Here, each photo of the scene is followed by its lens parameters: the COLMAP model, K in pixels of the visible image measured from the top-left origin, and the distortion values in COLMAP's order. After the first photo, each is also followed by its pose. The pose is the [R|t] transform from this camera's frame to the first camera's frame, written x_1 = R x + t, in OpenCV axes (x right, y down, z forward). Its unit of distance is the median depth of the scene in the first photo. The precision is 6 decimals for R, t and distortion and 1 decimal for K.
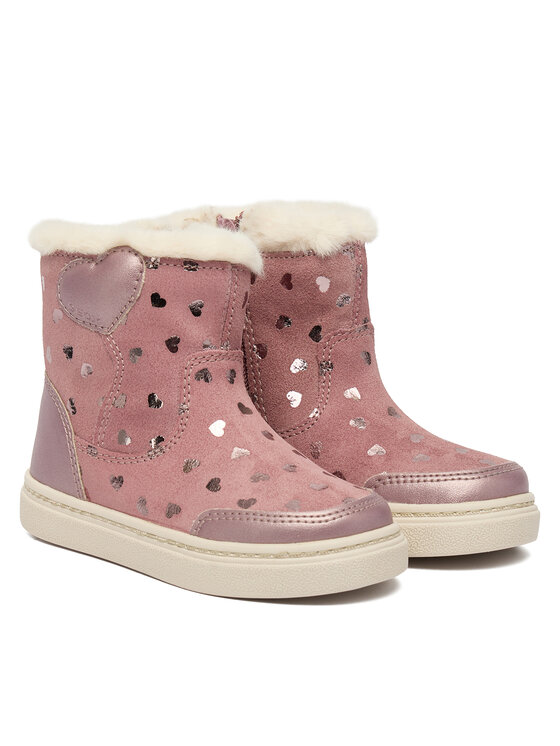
lens RADIAL K [[2053.6, 0, 279.9], [0, 2053.6, 372.7], [0, 0, 1]] dist [-0.191898, 0.000000]
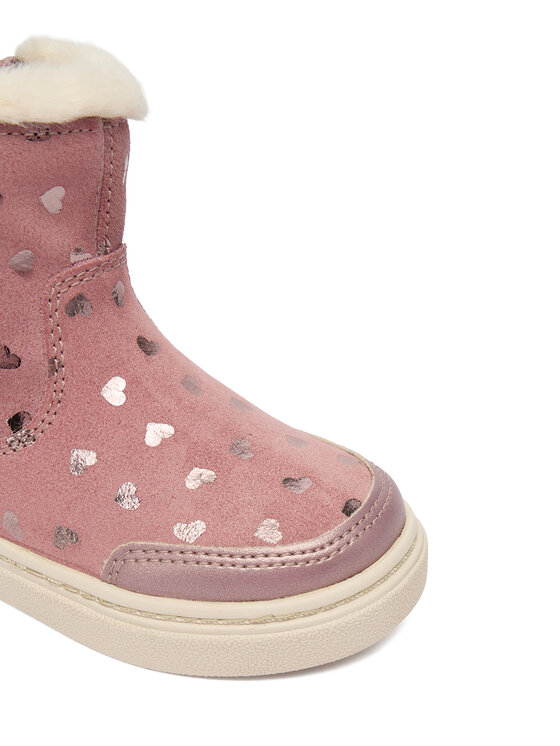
lens RADIAL K [[1049.8, 0, 278.2], [0, 1049.8, 374.1], [0, 0, 1]] dist [-0.077845, 0.000000]
pose [[0.967242, -0.135213, 0.214849, -0.050345], [0.058338, 0.942087, 0.330255, -0.081876], [-0.247061, -0.306903, 0.919114, 0.692996]]
